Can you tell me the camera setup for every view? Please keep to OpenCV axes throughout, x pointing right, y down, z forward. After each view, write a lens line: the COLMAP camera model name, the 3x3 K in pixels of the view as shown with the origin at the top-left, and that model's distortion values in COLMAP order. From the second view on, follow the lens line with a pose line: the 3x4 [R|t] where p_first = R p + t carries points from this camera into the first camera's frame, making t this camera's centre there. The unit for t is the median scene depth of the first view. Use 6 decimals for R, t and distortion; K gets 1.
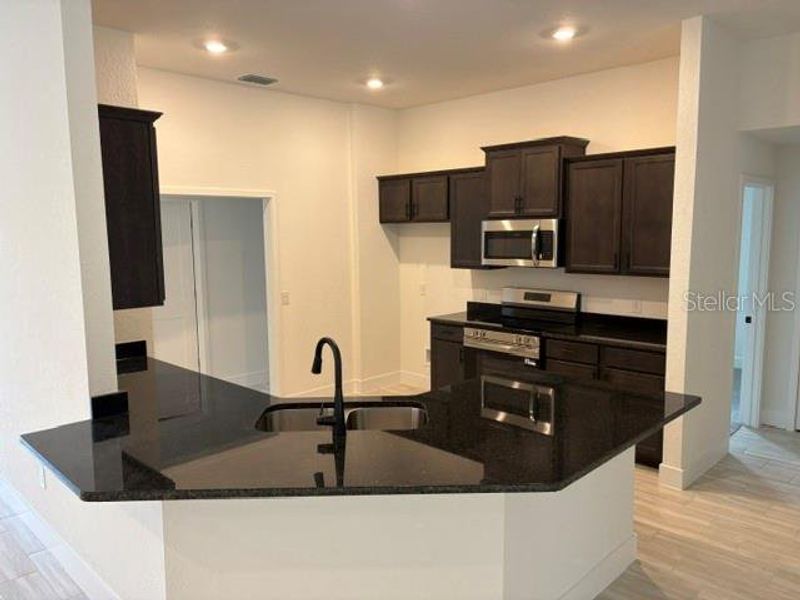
lens RADIAL K [[587.4, 0, 400.0], [0, 587.4, 300.0], [0, 0, 1]] dist [0.001271, -0.002149]
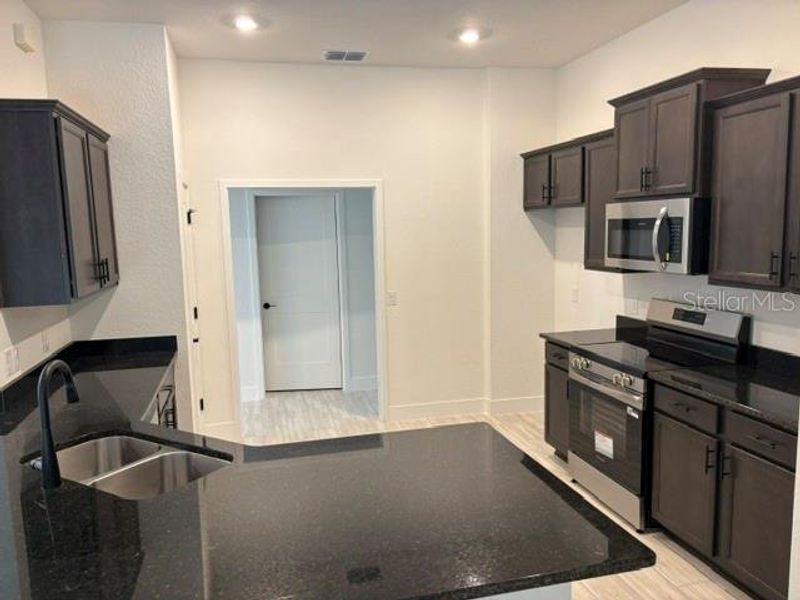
lens RADIAL K [[598.7, 0, 398.6], [0, 598.7, 307.7], [0, 0, 1]] dist [0.006518, -0.059324]
pose [[0.841733, 0.059263, -0.536632, 0.326035], [-0.045100, 0.998201, 0.039495, -0.027293], [0.538007, -0.009042, 0.842892, 0.252119]]
